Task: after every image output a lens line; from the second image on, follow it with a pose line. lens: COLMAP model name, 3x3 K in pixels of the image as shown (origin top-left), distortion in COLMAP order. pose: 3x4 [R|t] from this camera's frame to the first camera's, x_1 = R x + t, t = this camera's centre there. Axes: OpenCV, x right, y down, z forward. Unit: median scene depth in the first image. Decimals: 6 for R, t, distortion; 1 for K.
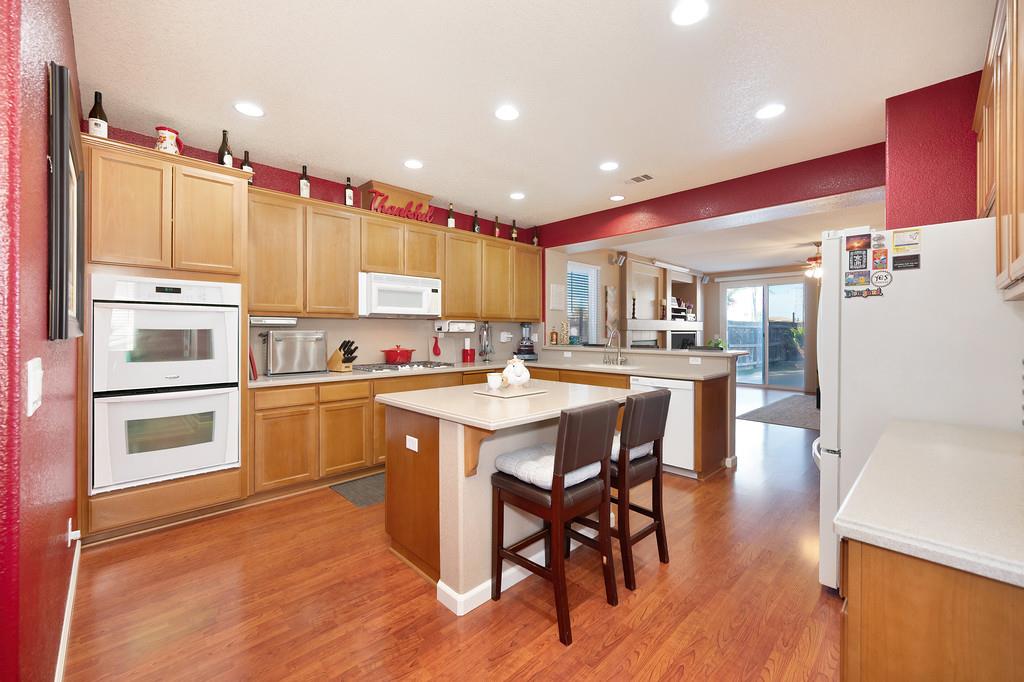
lens RADIAL K [[412.7, 0, 515.7], [0, 412.7, 343.7], [0, 0, 1]] dist [-0.000795, -0.000073]
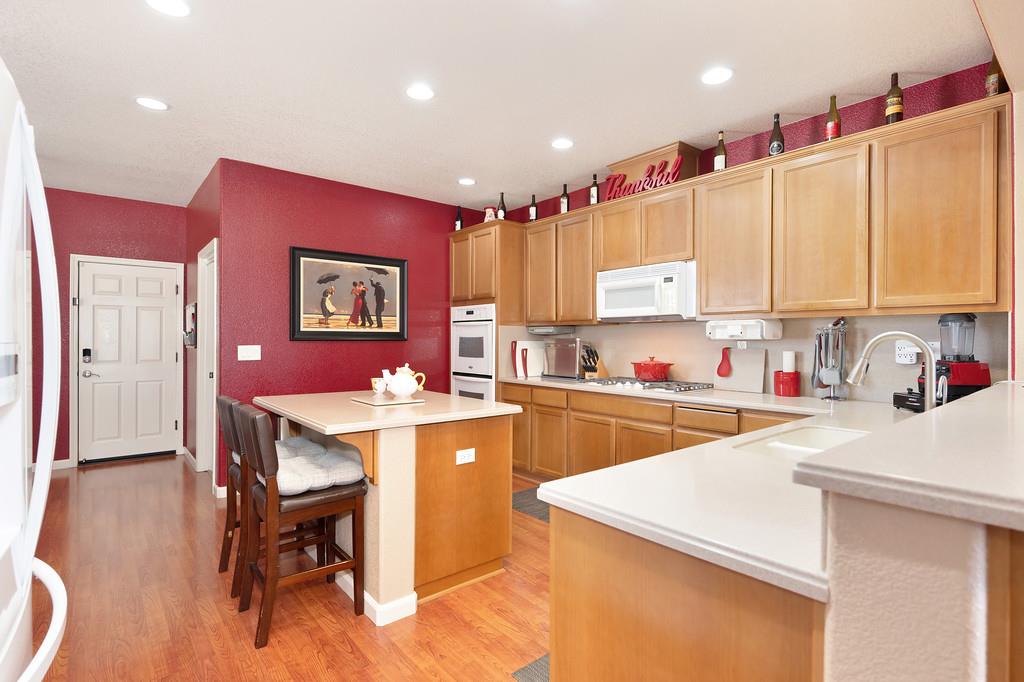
lens RADIAL K [[501.1, 0, 512.0], [0, 501.1, 341.0], [0, 0, 1]] dist [0.002349, 0.000637]
pose [[-0.079319, 0.001456, -0.996848, 0.754248], [-0.031771, 0.999487, 0.003988, -0.023890], [0.996343, 0.031987, -0.079232, 0.927267]]
